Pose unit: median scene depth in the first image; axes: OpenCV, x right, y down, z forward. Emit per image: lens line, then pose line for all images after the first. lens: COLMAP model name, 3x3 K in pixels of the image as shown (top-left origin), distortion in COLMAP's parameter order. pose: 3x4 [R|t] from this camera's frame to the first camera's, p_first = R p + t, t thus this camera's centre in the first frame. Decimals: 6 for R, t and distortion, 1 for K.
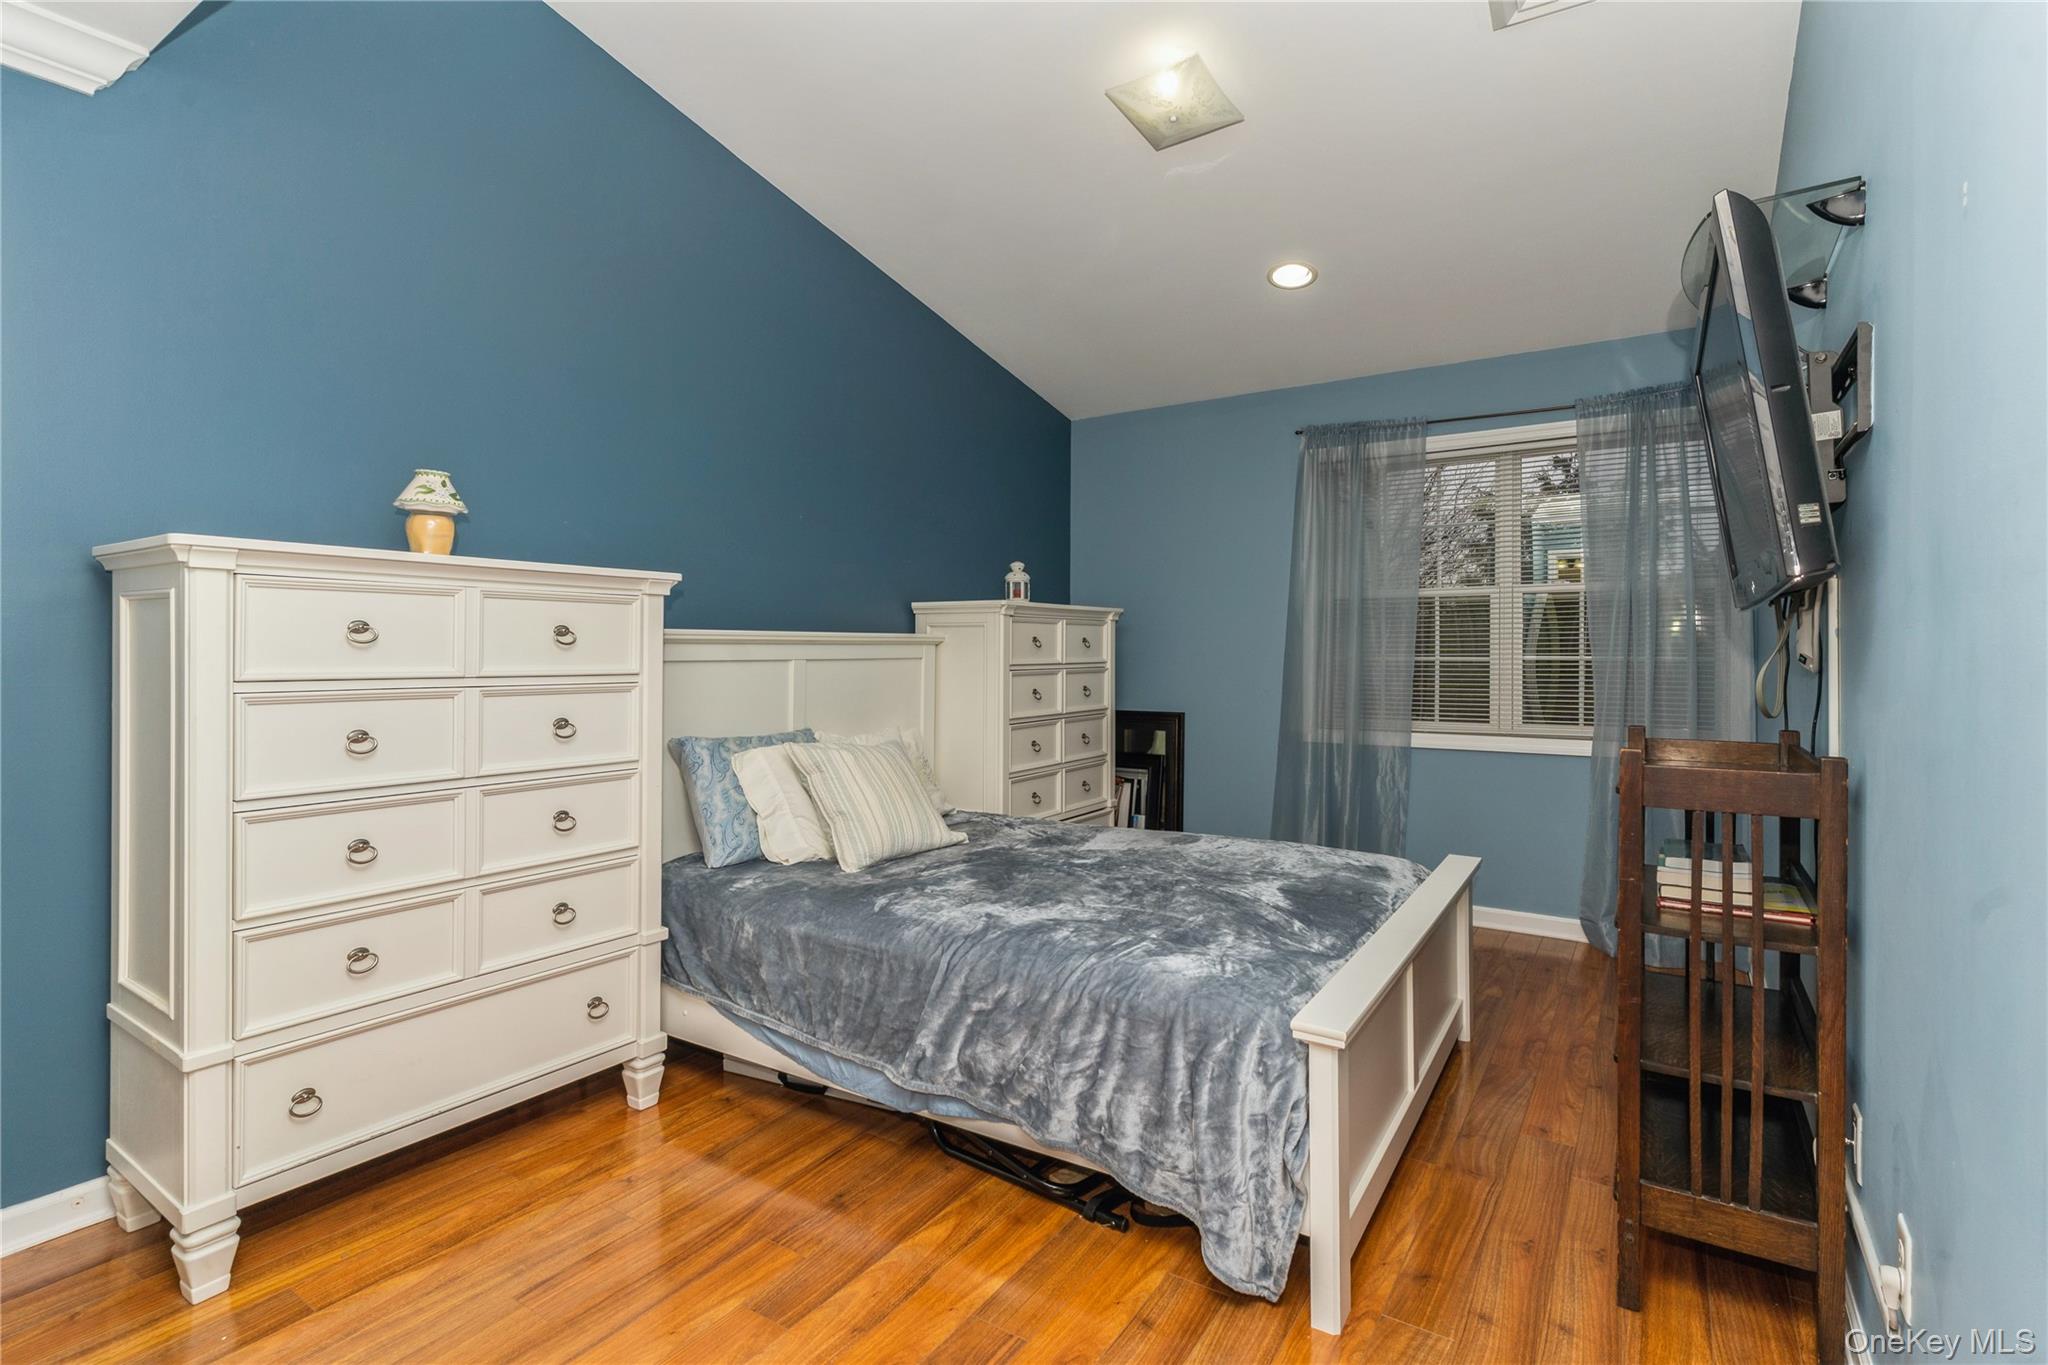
lens RADIAL K [[982.9, 0, 894.0], [0, 982.9, 645.2], [0, 0, 1]] dist [0.000012, -0.000025]
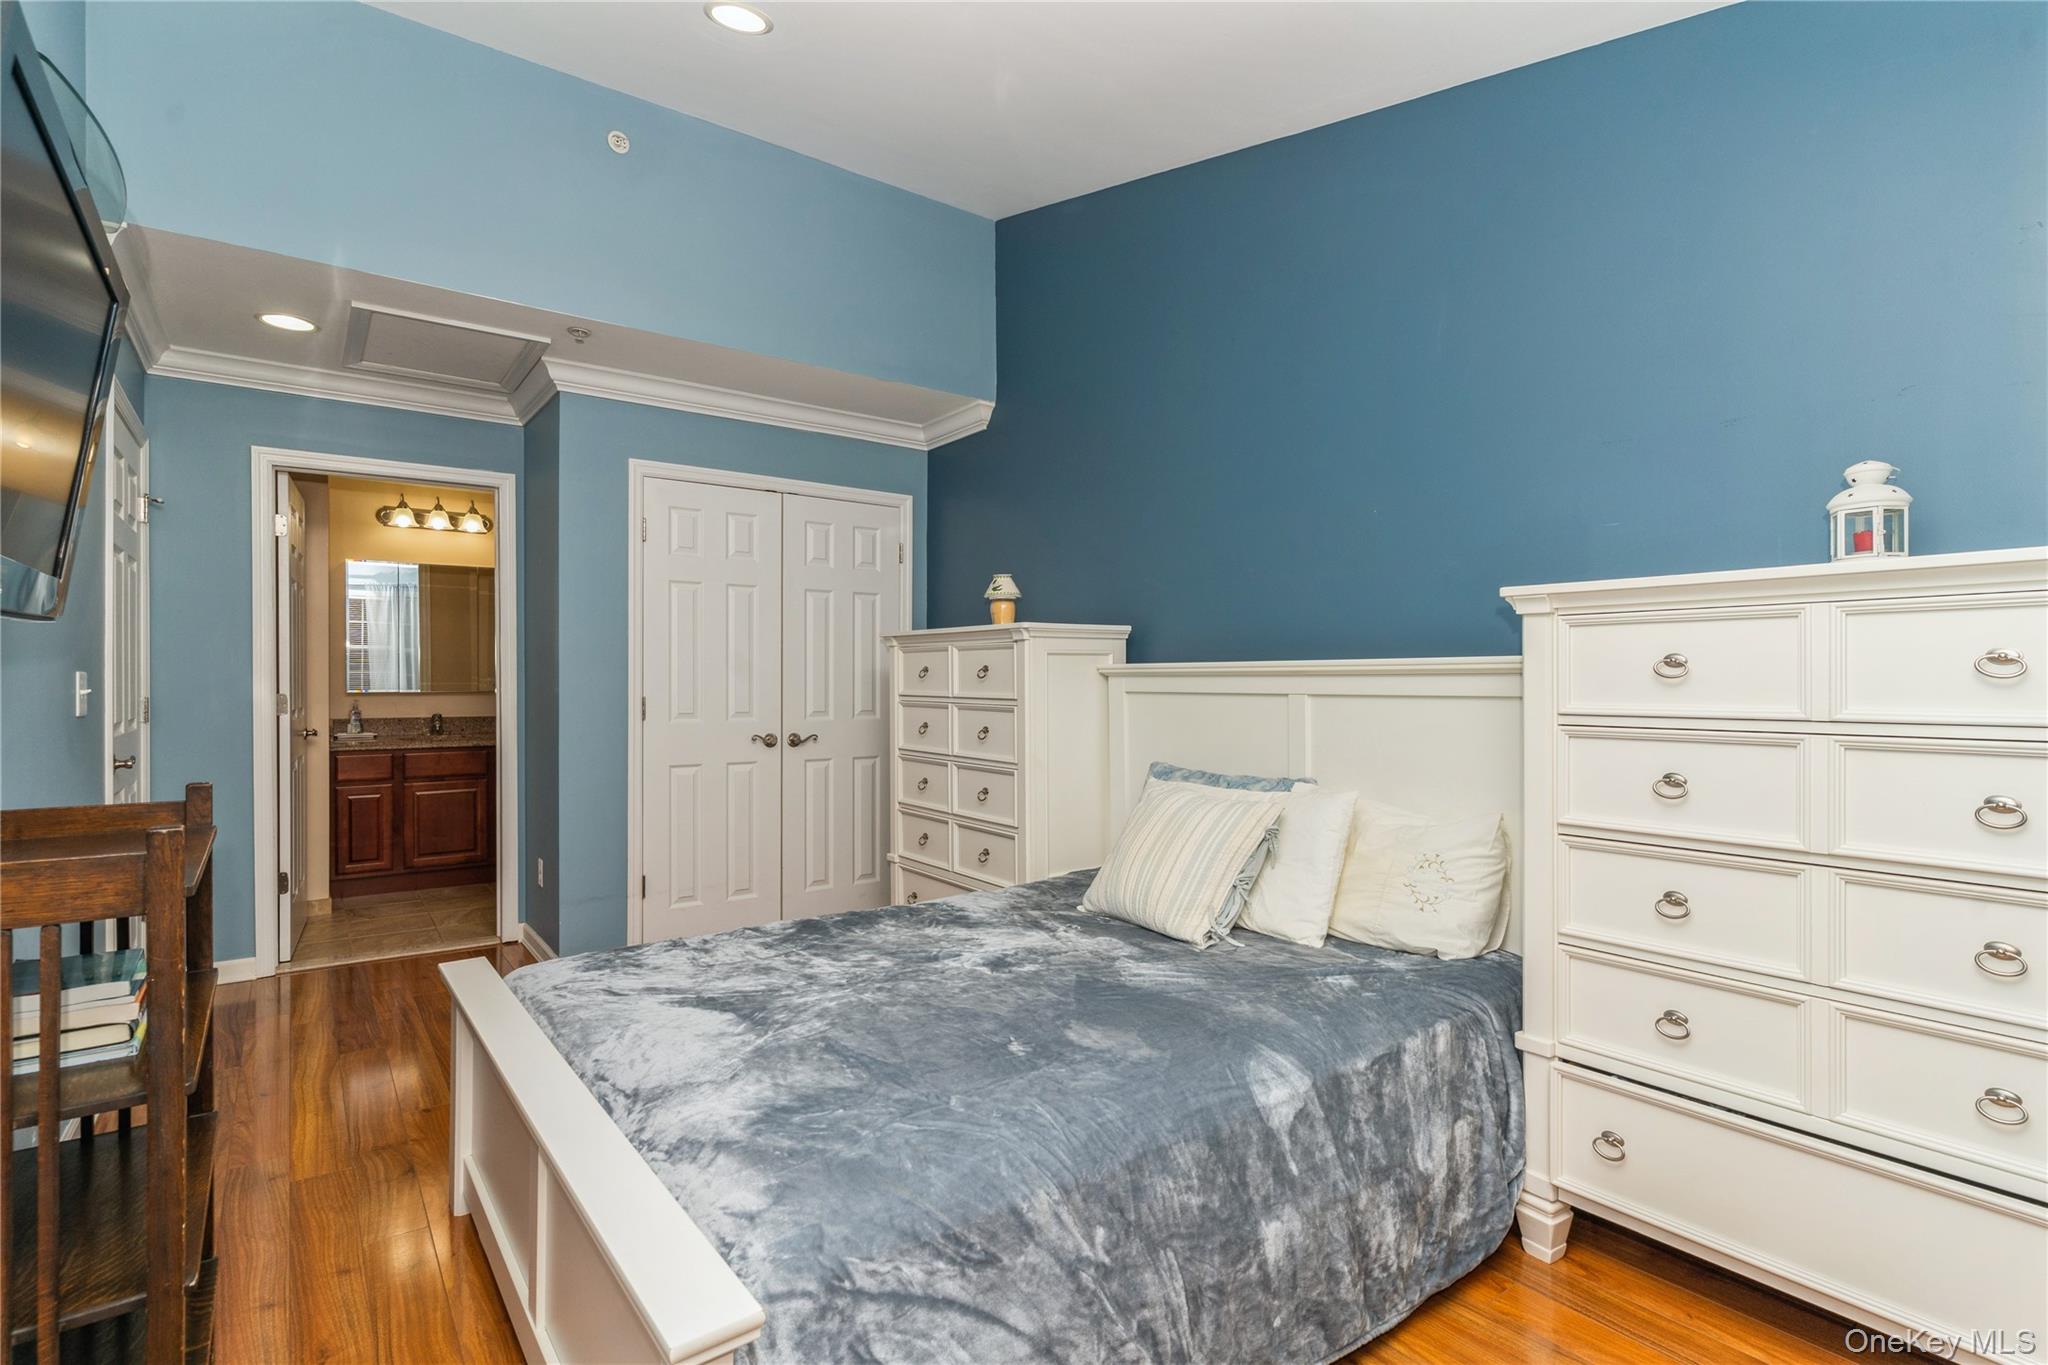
lens RADIAL K [[974.8, 0, 1015.7], [0, 974.8, 675.5], [0, 0, 1]] dist [-0.001367, -0.000395]
pose [[-0.281569, -0.009394, -0.959495, 0.809703], [-0.001992, 0.999956, -0.009206, 0.006431], [0.959539, -0.000681, -0.281575, 1.085143]]
